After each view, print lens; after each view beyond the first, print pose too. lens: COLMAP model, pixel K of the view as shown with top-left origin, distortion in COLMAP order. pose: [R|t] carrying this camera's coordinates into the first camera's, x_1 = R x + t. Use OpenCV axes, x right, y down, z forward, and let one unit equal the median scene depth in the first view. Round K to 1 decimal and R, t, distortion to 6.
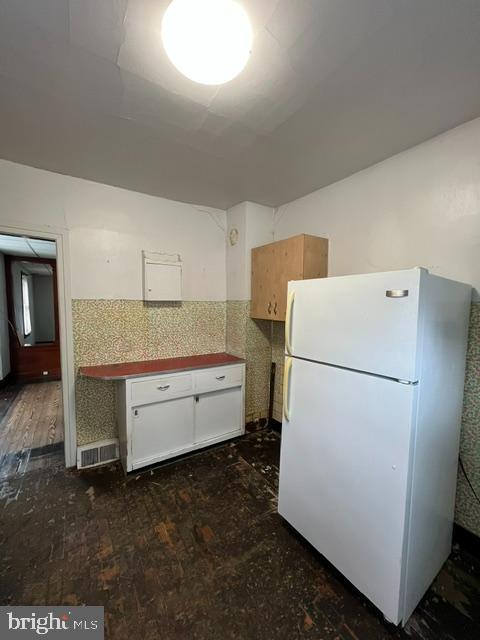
lens RADIAL K [[255.6, 0, 239.1], [0, 255.6, 321.1], [0, 0, 1]] dist [-0.003046, 0.000533]
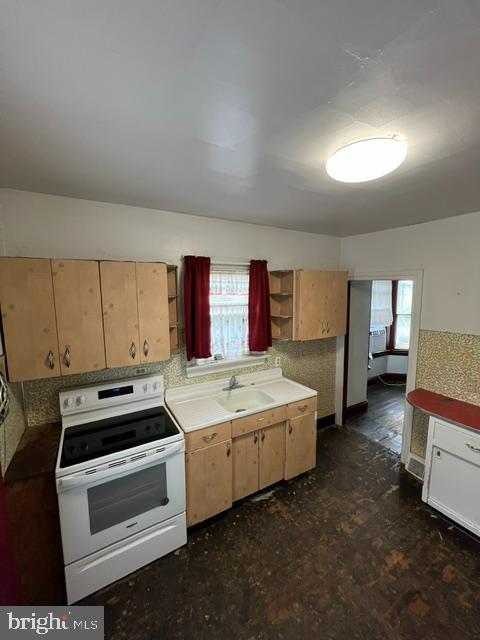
lens RADIAL K [[255.6, 0, 239.1], [0, 255.6, 318.2], [0, 0, 1]] dist [-0.003046, 0.000533]
pose [[-0.056517, 0.108313, -0.992509, 0.706798], [-0.065856, 0.991528, 0.111956, -0.275868], [0.996227, 0.071690, -0.048905, 0.305981]]
